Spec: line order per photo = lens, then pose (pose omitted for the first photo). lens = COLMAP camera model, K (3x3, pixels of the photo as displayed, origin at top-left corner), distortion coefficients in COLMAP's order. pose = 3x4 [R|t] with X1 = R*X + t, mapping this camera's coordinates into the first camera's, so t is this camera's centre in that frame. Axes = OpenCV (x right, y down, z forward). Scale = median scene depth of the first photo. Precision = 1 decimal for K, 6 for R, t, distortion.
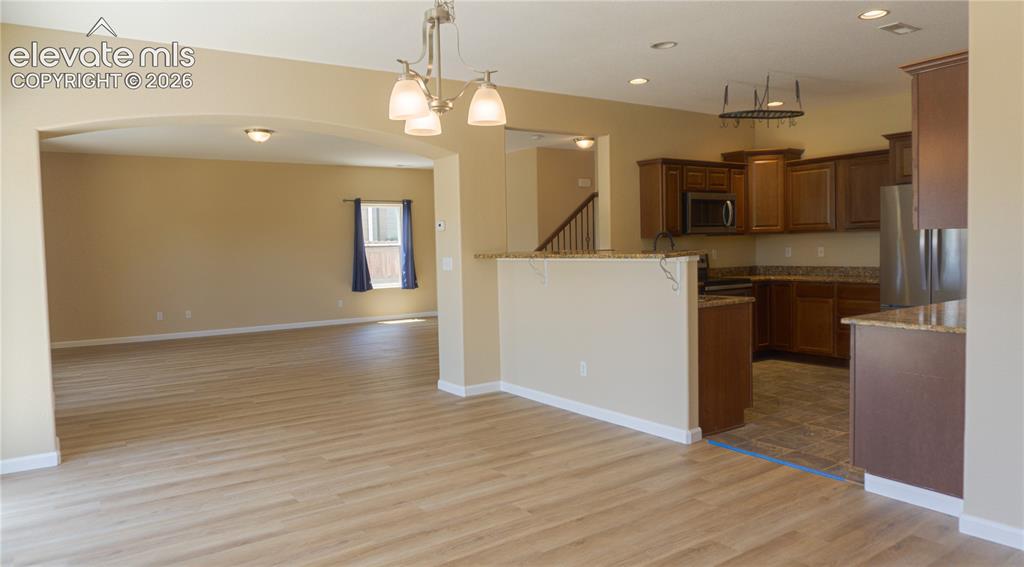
lens RADIAL K [[689.3, 0, 509.8], [0, 689.3, 282.3], [0, 0, 1]] dist [-0.019363, 0.002263]
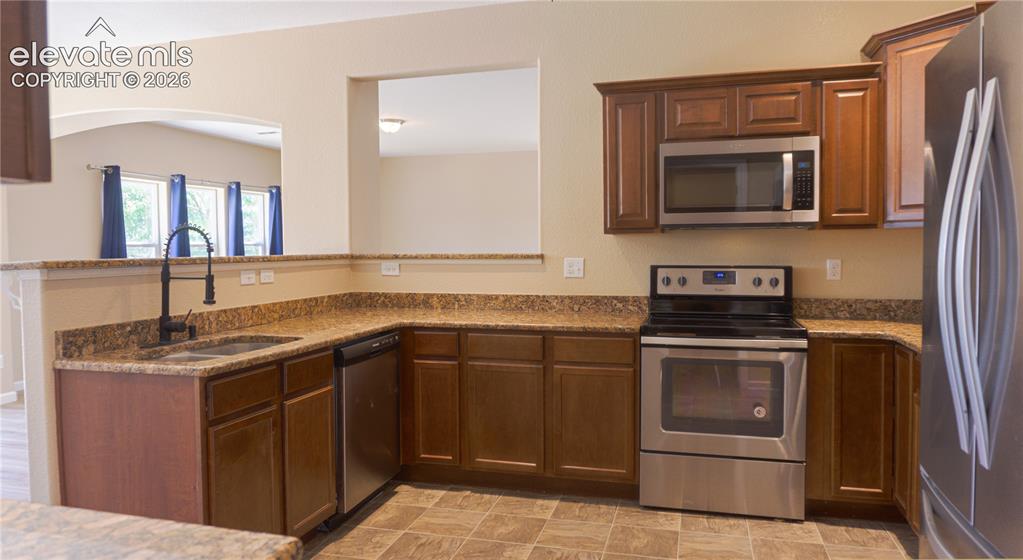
lens RADIAL K [[686.0, 0, 512.7], [0, 686.0, 275.5], [0, 0, 1]] dist [-0.021767, 0.001699]
pose [[0.642690, 0.049613, -0.764518, 0.661190], [-0.048782, 0.998526, 0.023791, -0.047933], [0.764572, 0.022004, 0.644163, 0.689660]]
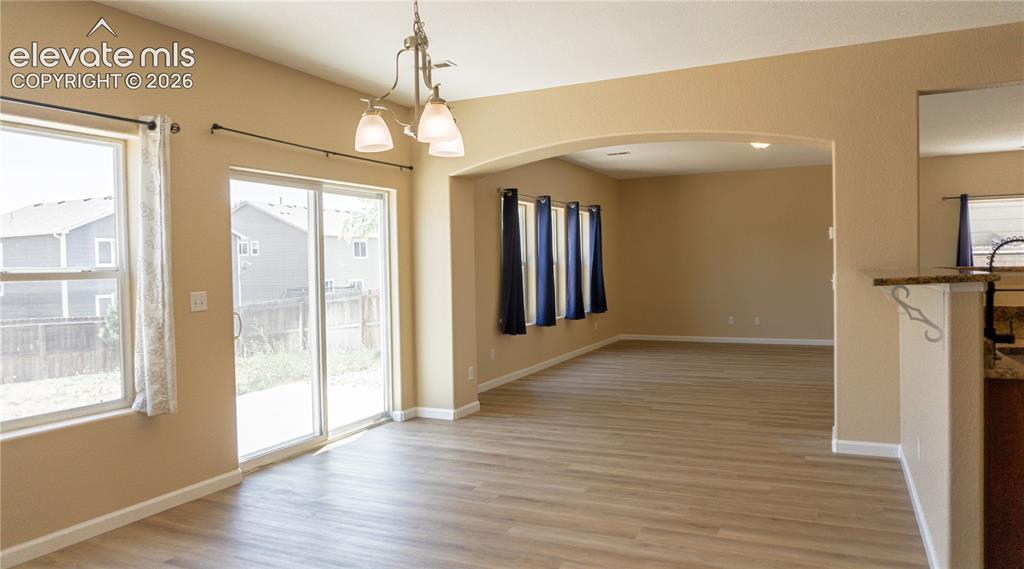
lens RADIAL K [[680.4, 0, 506.1], [0, 680.4, 288.0], [0, 0, 1]] dist [-0.020406, -0.004005]
pose [[0.490797, 0.039757, -0.870366, 0.408445], [-0.036414, 0.999022, 0.025101, -0.025582], [0.870512, 0.019374, 0.491765, 0.295501]]
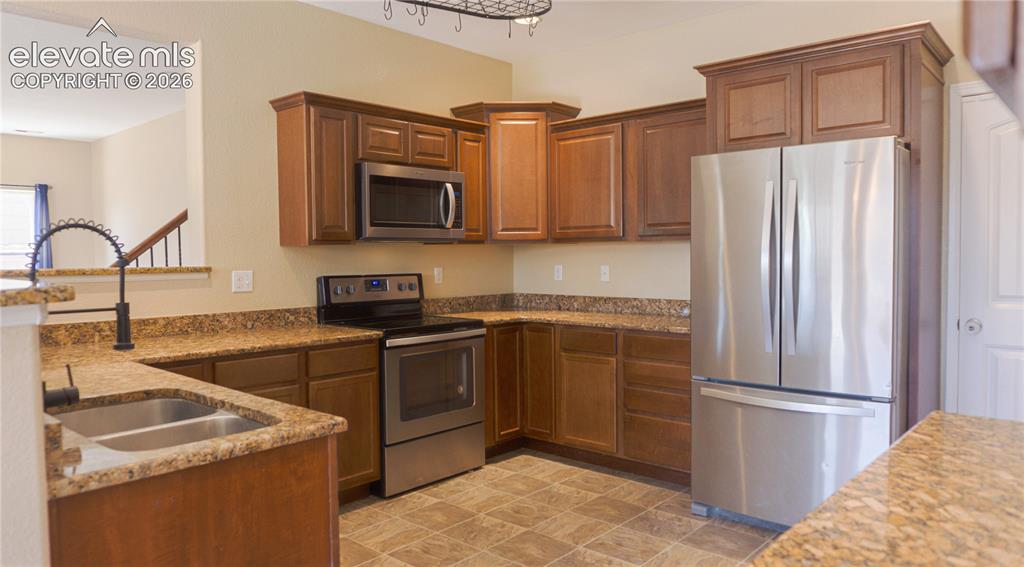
lens RADIAL K [[689.3, 0, 515.0], [0, 689.3, 285.2], [0, 0, 1]] dist [-0.019363, 0.002263]
pose [[0.972260, 0.005680, 0.233835, 0.286186], [-0.003037, 0.999927, -0.011662, -0.032845], [-0.233885, 0.010628, 0.972206, 0.518502]]
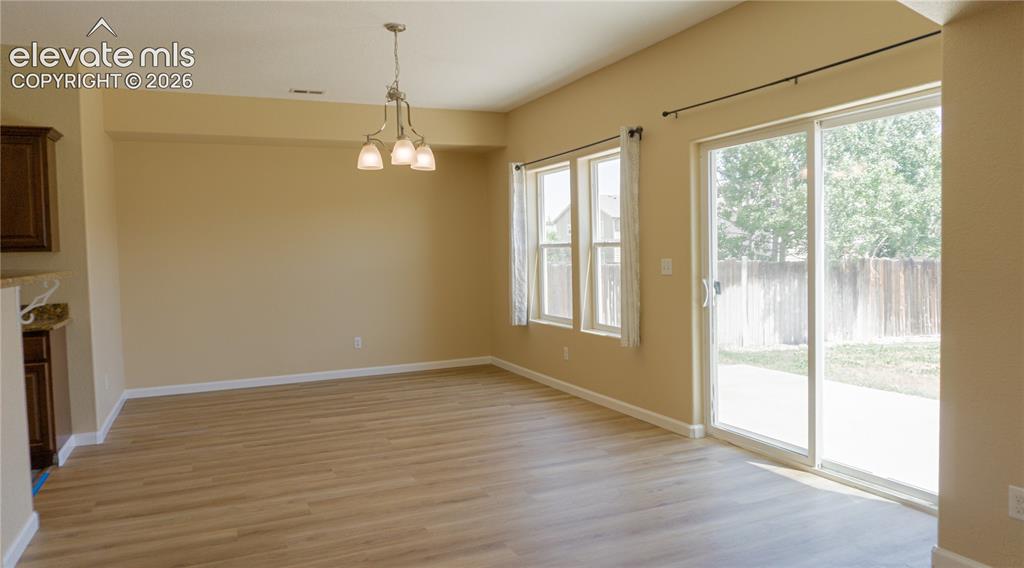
lens RADIAL K [[689.3, 0, 517.5], [0, 689.3, 281.6], [0, 0, 1]] dist [-0.019363, 0.002263]
pose [[-0.985110, 0.036885, 0.167923, -0.288130], [0.053730, 0.993843, 0.096901, -0.054202], [-0.163315, 0.104481, -0.981026, 1.185307]]
